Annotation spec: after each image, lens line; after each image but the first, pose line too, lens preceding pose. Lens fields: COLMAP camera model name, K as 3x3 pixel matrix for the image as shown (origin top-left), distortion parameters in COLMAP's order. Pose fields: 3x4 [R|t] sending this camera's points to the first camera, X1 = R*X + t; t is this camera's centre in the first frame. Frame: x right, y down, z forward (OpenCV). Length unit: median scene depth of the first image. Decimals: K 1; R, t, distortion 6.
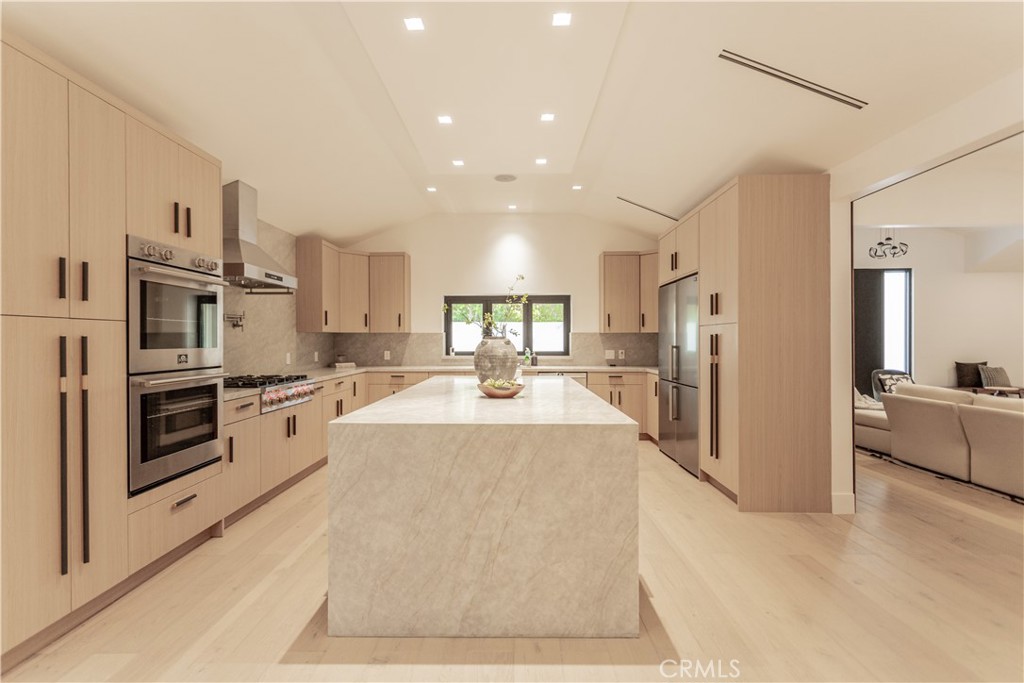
lens RADIAL K [[485.9, 0, 506.9], [0, 485.9, 340.9], [0, 0, 1]] dist [0.000940, 0.001870]
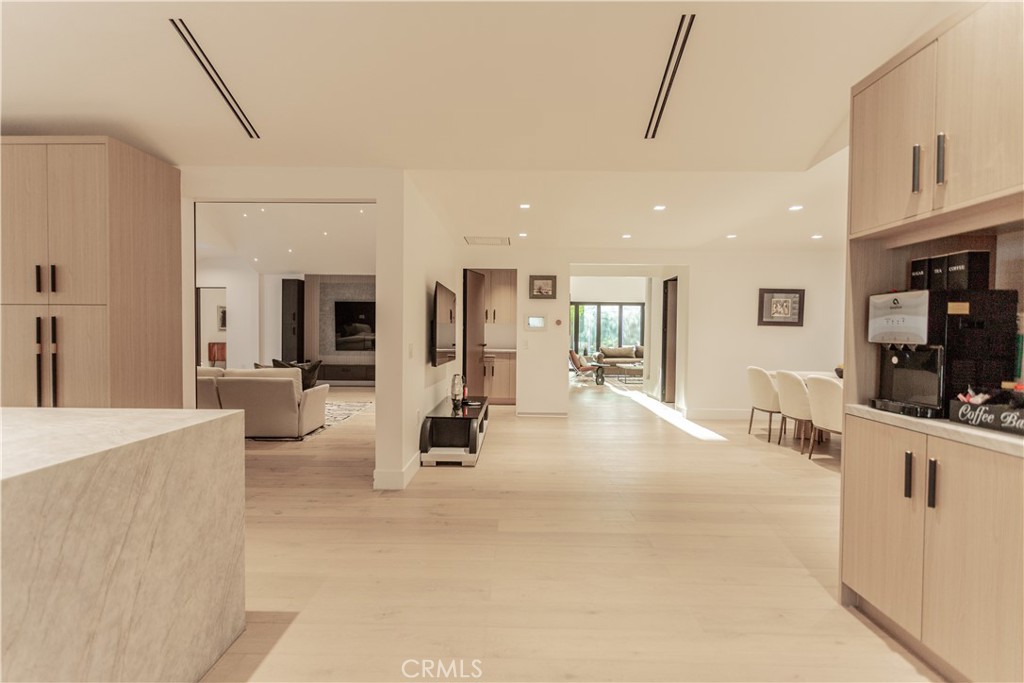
lens RADIAL K [[485.9, 0, 506.9], [0, 485.9, 340.9], [0, 0, 1]] dist [0.000940, 0.001870]
pose [[0.001787, -0.016816, 0.999857, -0.687892], [-0.007549, 0.999830, 0.016829, 0.013177], [-0.999970, -0.007578, 0.001660, 0.476392]]
